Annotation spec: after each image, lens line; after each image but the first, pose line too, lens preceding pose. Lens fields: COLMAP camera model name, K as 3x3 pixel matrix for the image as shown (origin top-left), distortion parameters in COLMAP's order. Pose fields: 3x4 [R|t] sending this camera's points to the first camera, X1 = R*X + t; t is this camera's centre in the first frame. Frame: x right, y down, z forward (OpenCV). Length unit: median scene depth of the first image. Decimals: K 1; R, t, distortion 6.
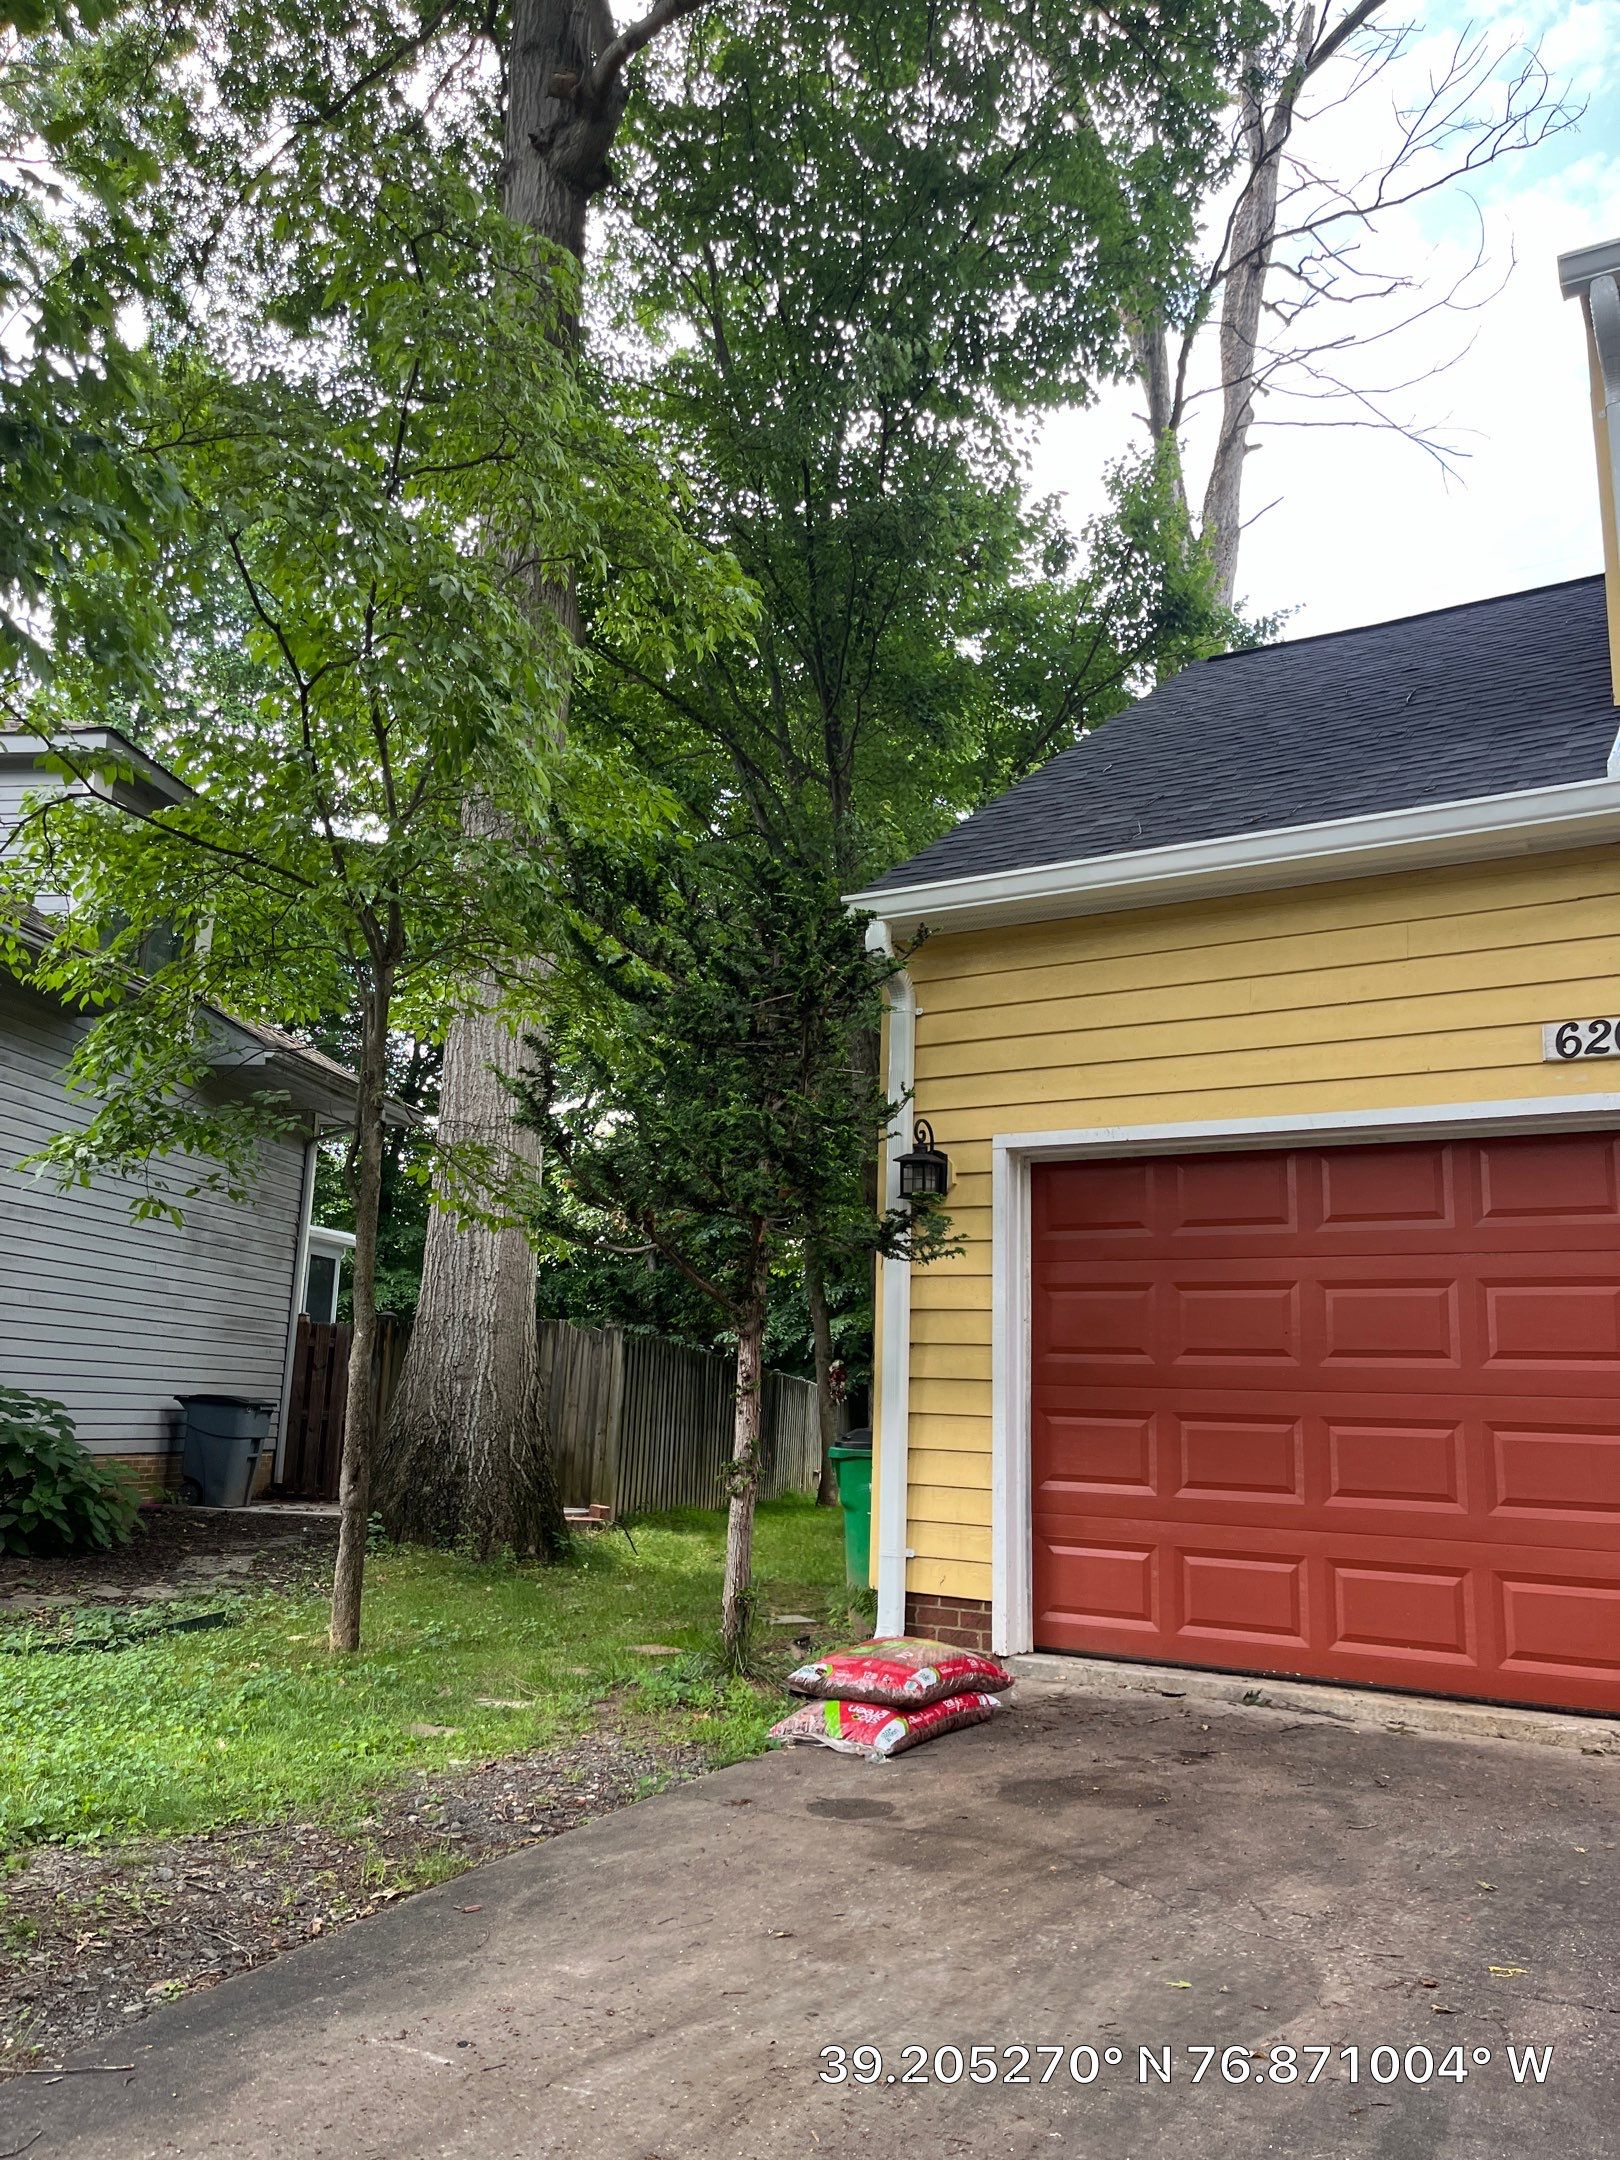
lens RADIAL K [[1627.2, 0, 790.9], [0, 1627.2, 1096.6], [0, 0, 1]] dist [0.068982, -0.092069]
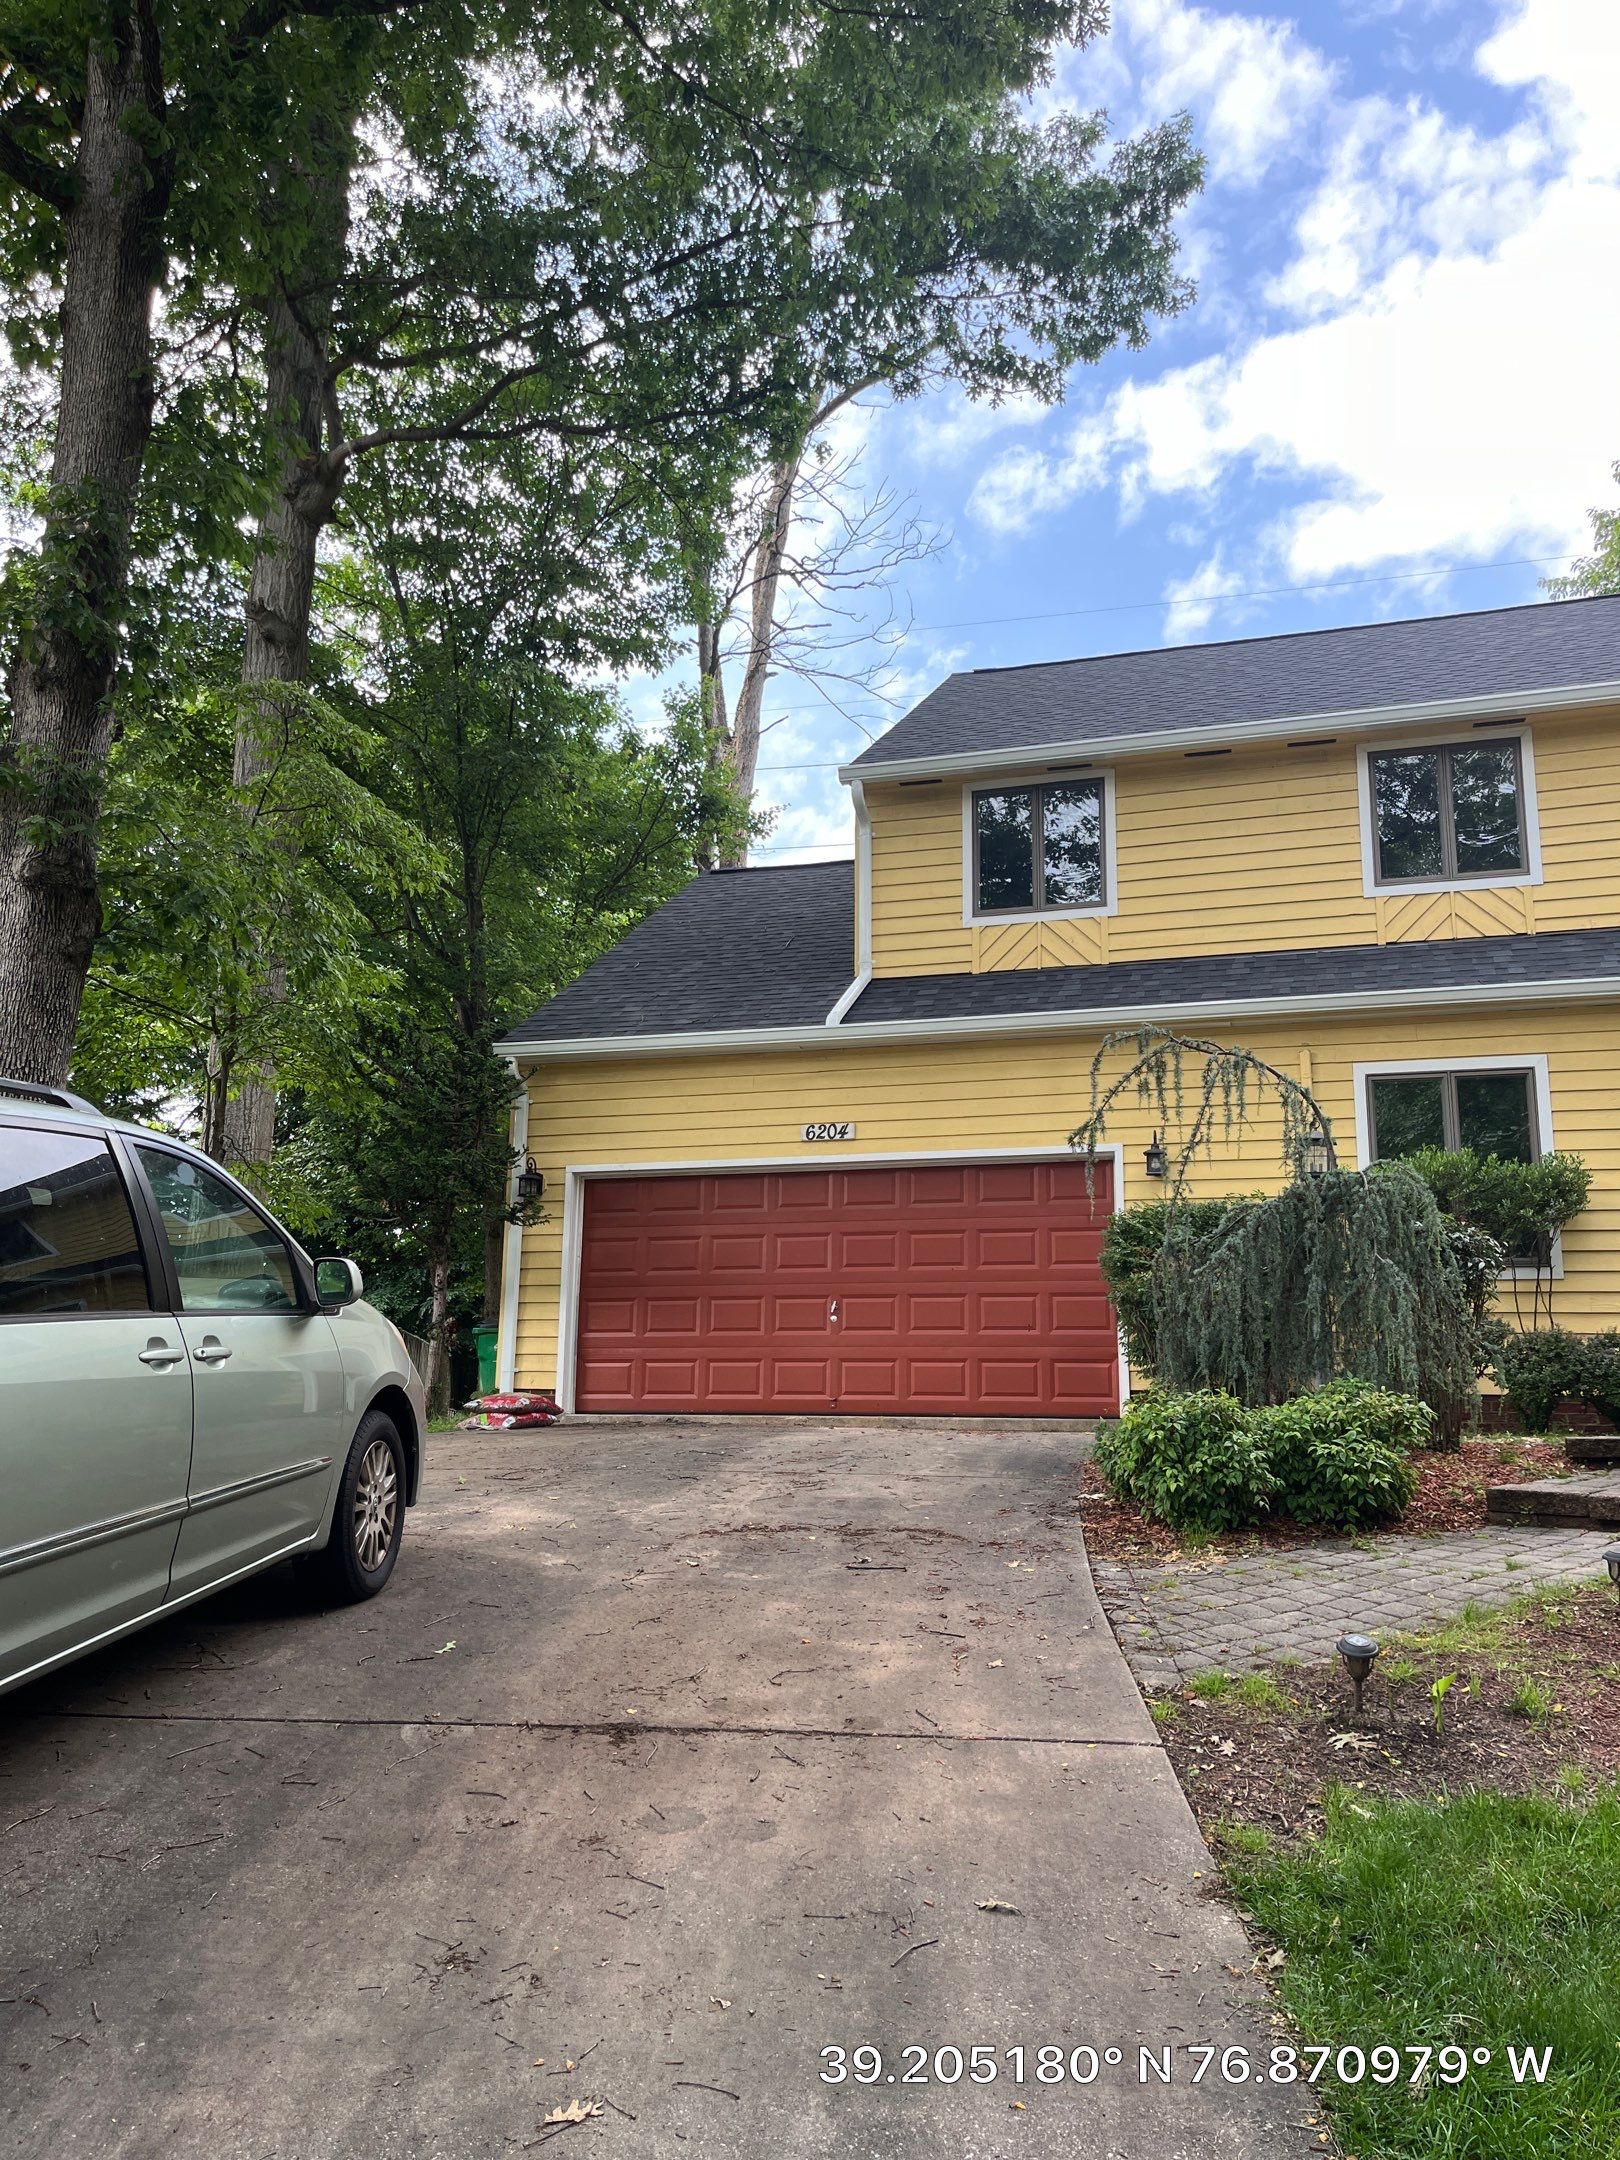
lens RADIAL K [[1627.2, 0, 818.7], [0, 1627.2, 1081.6], [0, 0, 1]] dist [0.068982, -0.092069]
pose [[0.965739, 0.031523, 0.257593, -0.098458], [-0.030304, 0.999503, -0.008700, -0.073120], [-0.257739, 0.000596, 0.966214, -1.047897]]
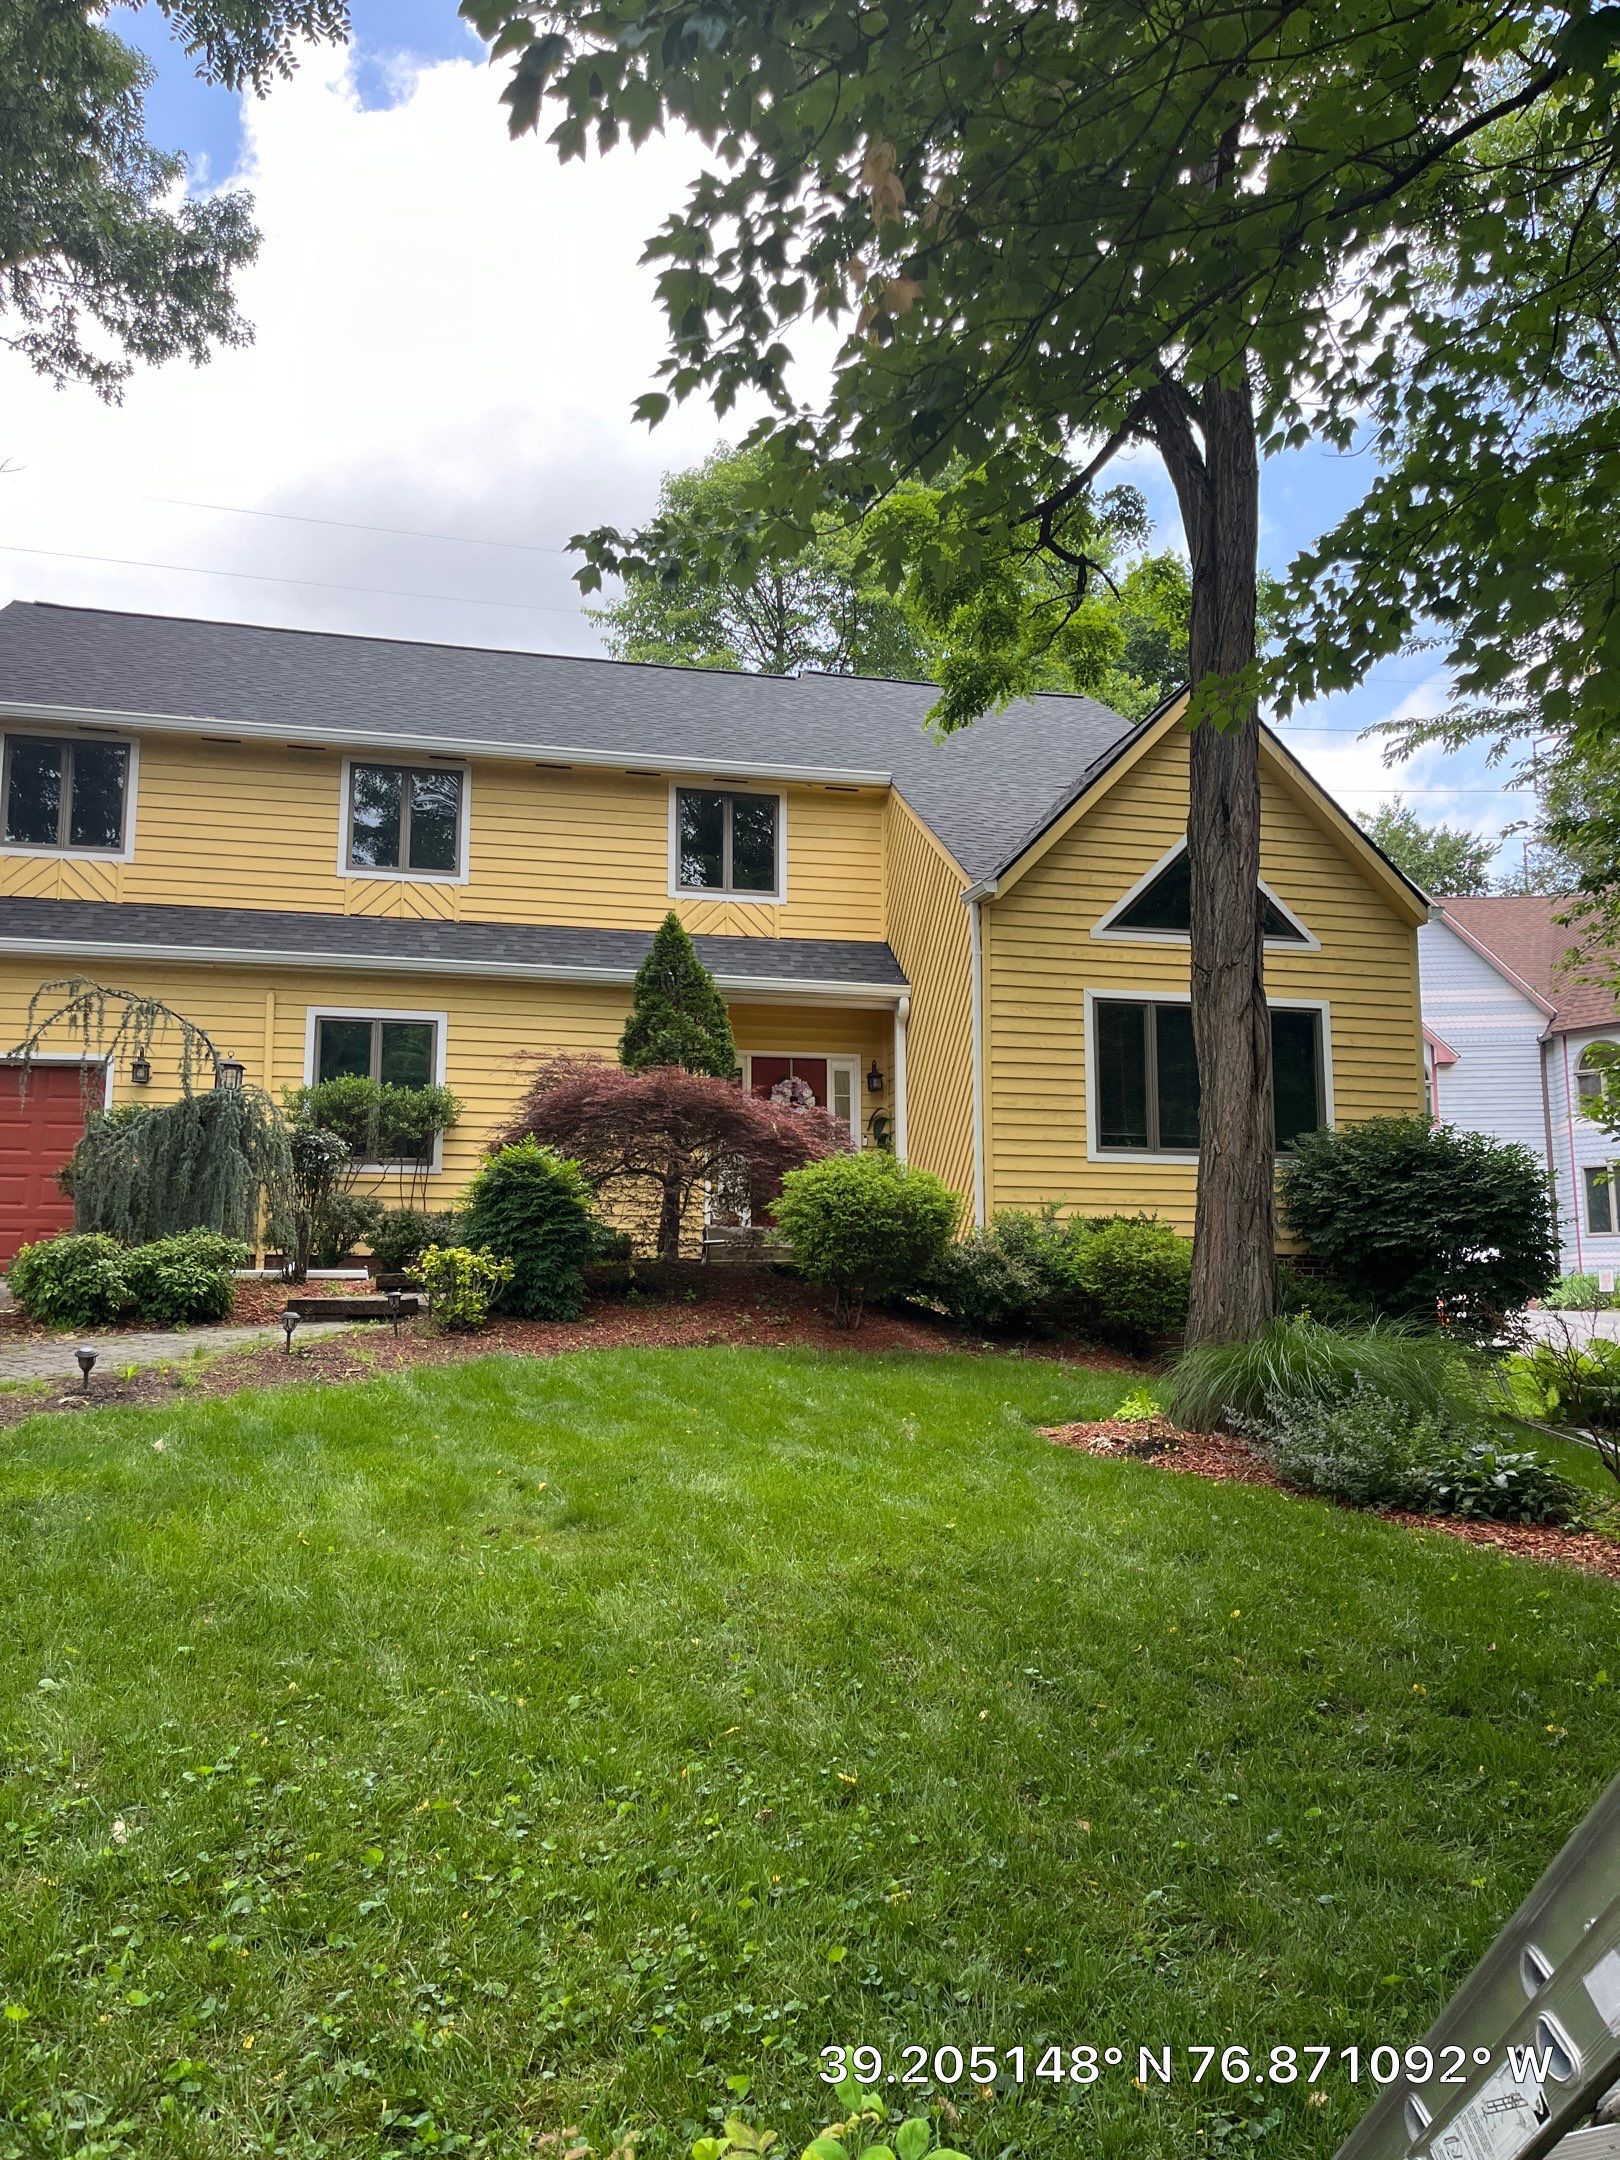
lens RADIAL K [[1627.2, 0, 820.3], [0, 1627.2, 1086.8], [0, 0, 1]] dist [0.068982, -0.092069]
pose [[0.708723, 0.070569, 0.701949, -0.185553], [-0.111882, 0.993636, 0.013068, -0.124449], [-0.696559, -0.087797, 0.712108, -1.647512]]
